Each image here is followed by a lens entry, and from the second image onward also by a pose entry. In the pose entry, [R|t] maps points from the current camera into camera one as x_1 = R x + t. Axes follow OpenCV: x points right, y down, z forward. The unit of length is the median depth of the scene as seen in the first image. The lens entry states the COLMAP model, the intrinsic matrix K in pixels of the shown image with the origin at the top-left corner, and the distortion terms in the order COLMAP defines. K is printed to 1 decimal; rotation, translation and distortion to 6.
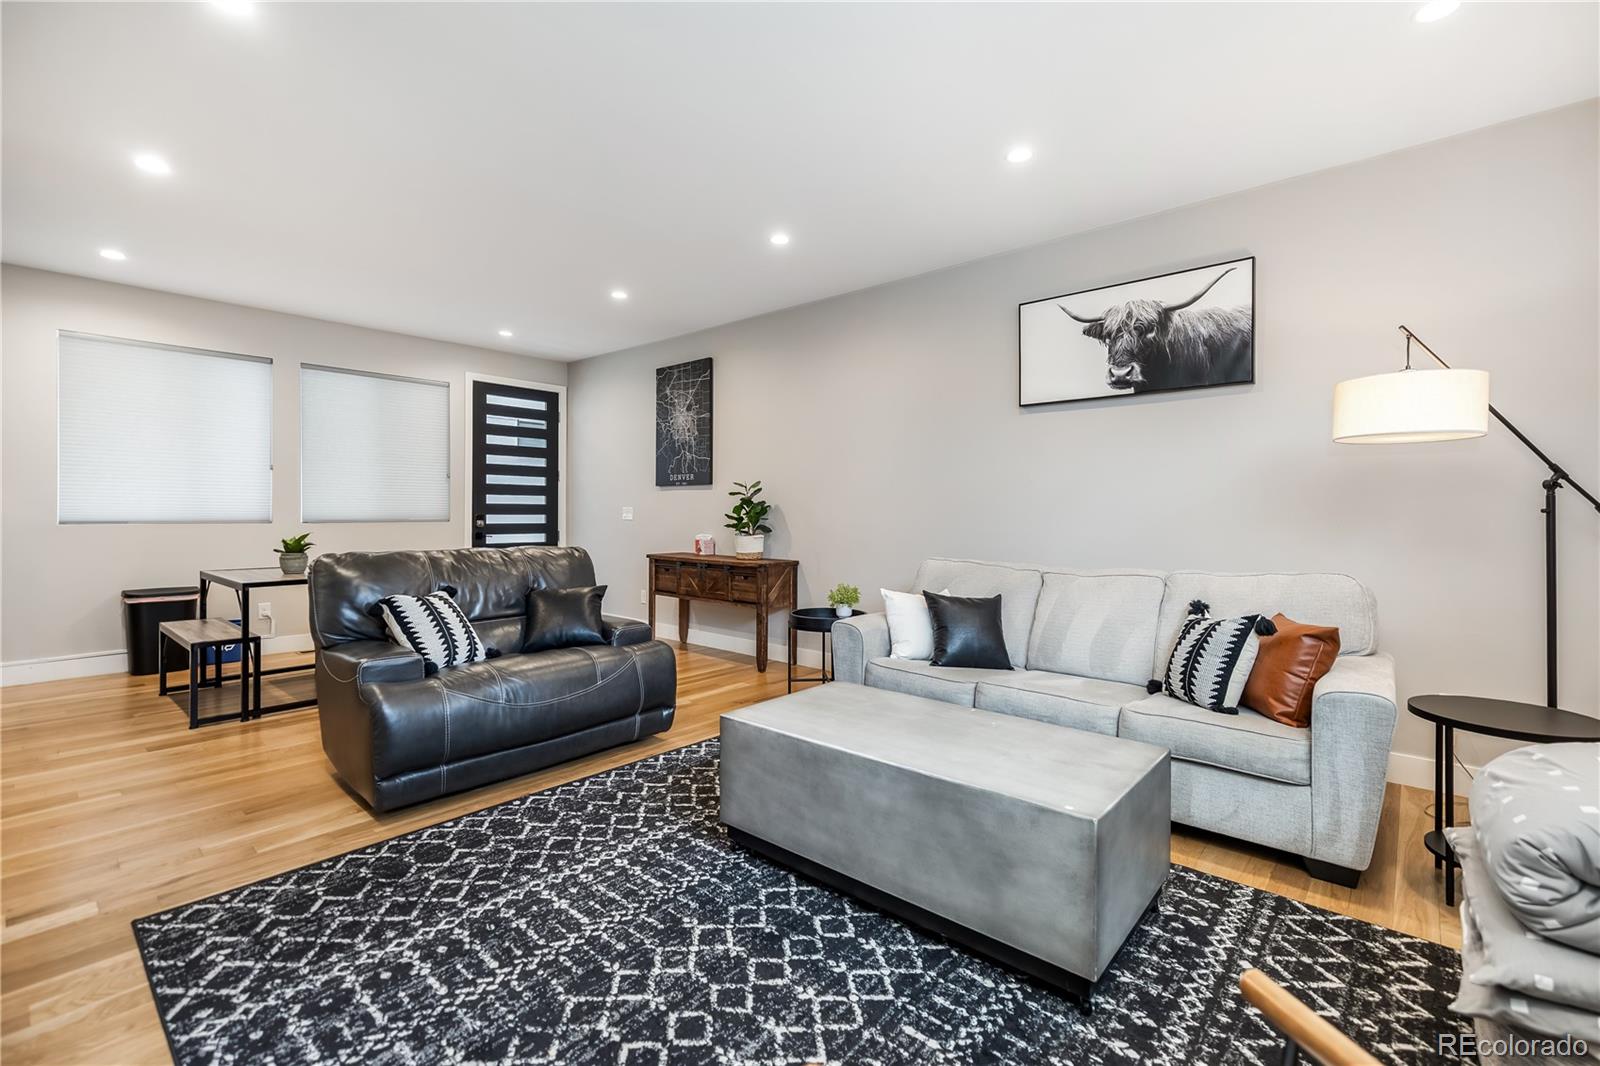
lens RADIAL K [[699.8, 0, 807.7], [0, 699.8, 516.0], [0, 0, 1]] dist [0.003494, 0.000105]
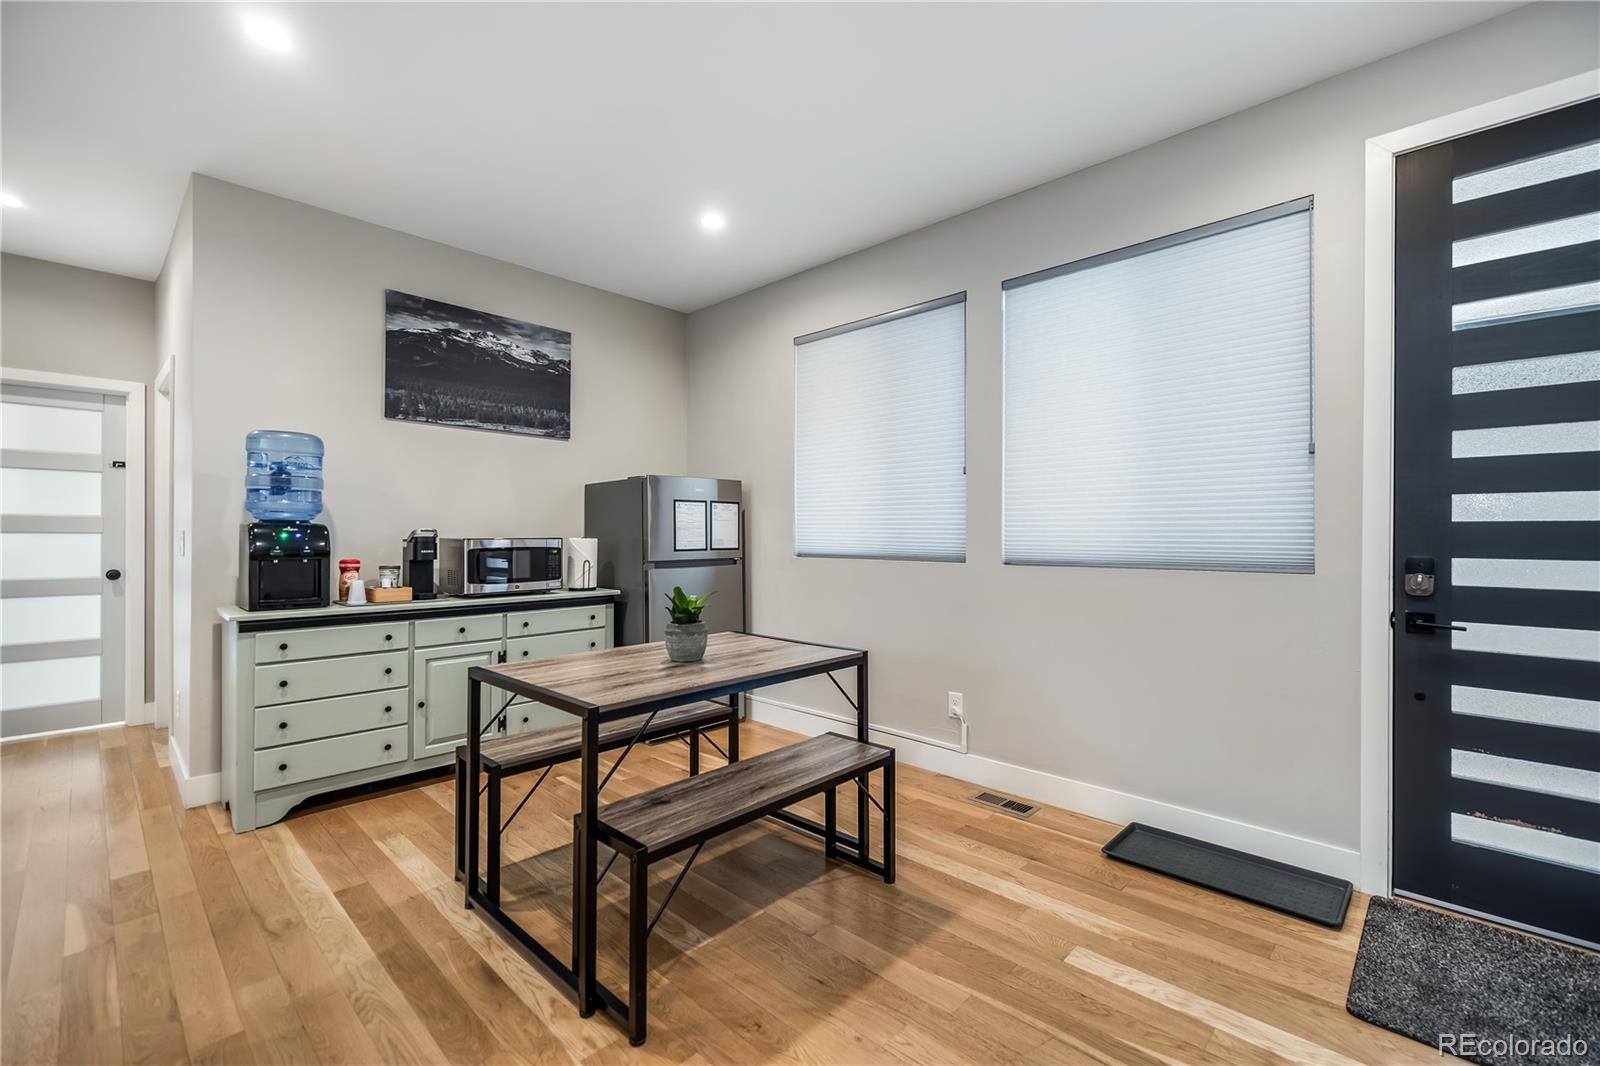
lens RADIAL K [[684.3, 0, 800.0], [0, 684.3, 533.0], [0, 0, 1]] dist [-0.000682, -0.000187]
pose [[-0.046417, -0.006525, -0.998901, -0.351007], [-0.009918, 0.999932, -0.006071, -0.021496], [0.998873, 0.009626, -0.046478, 1.835919]]
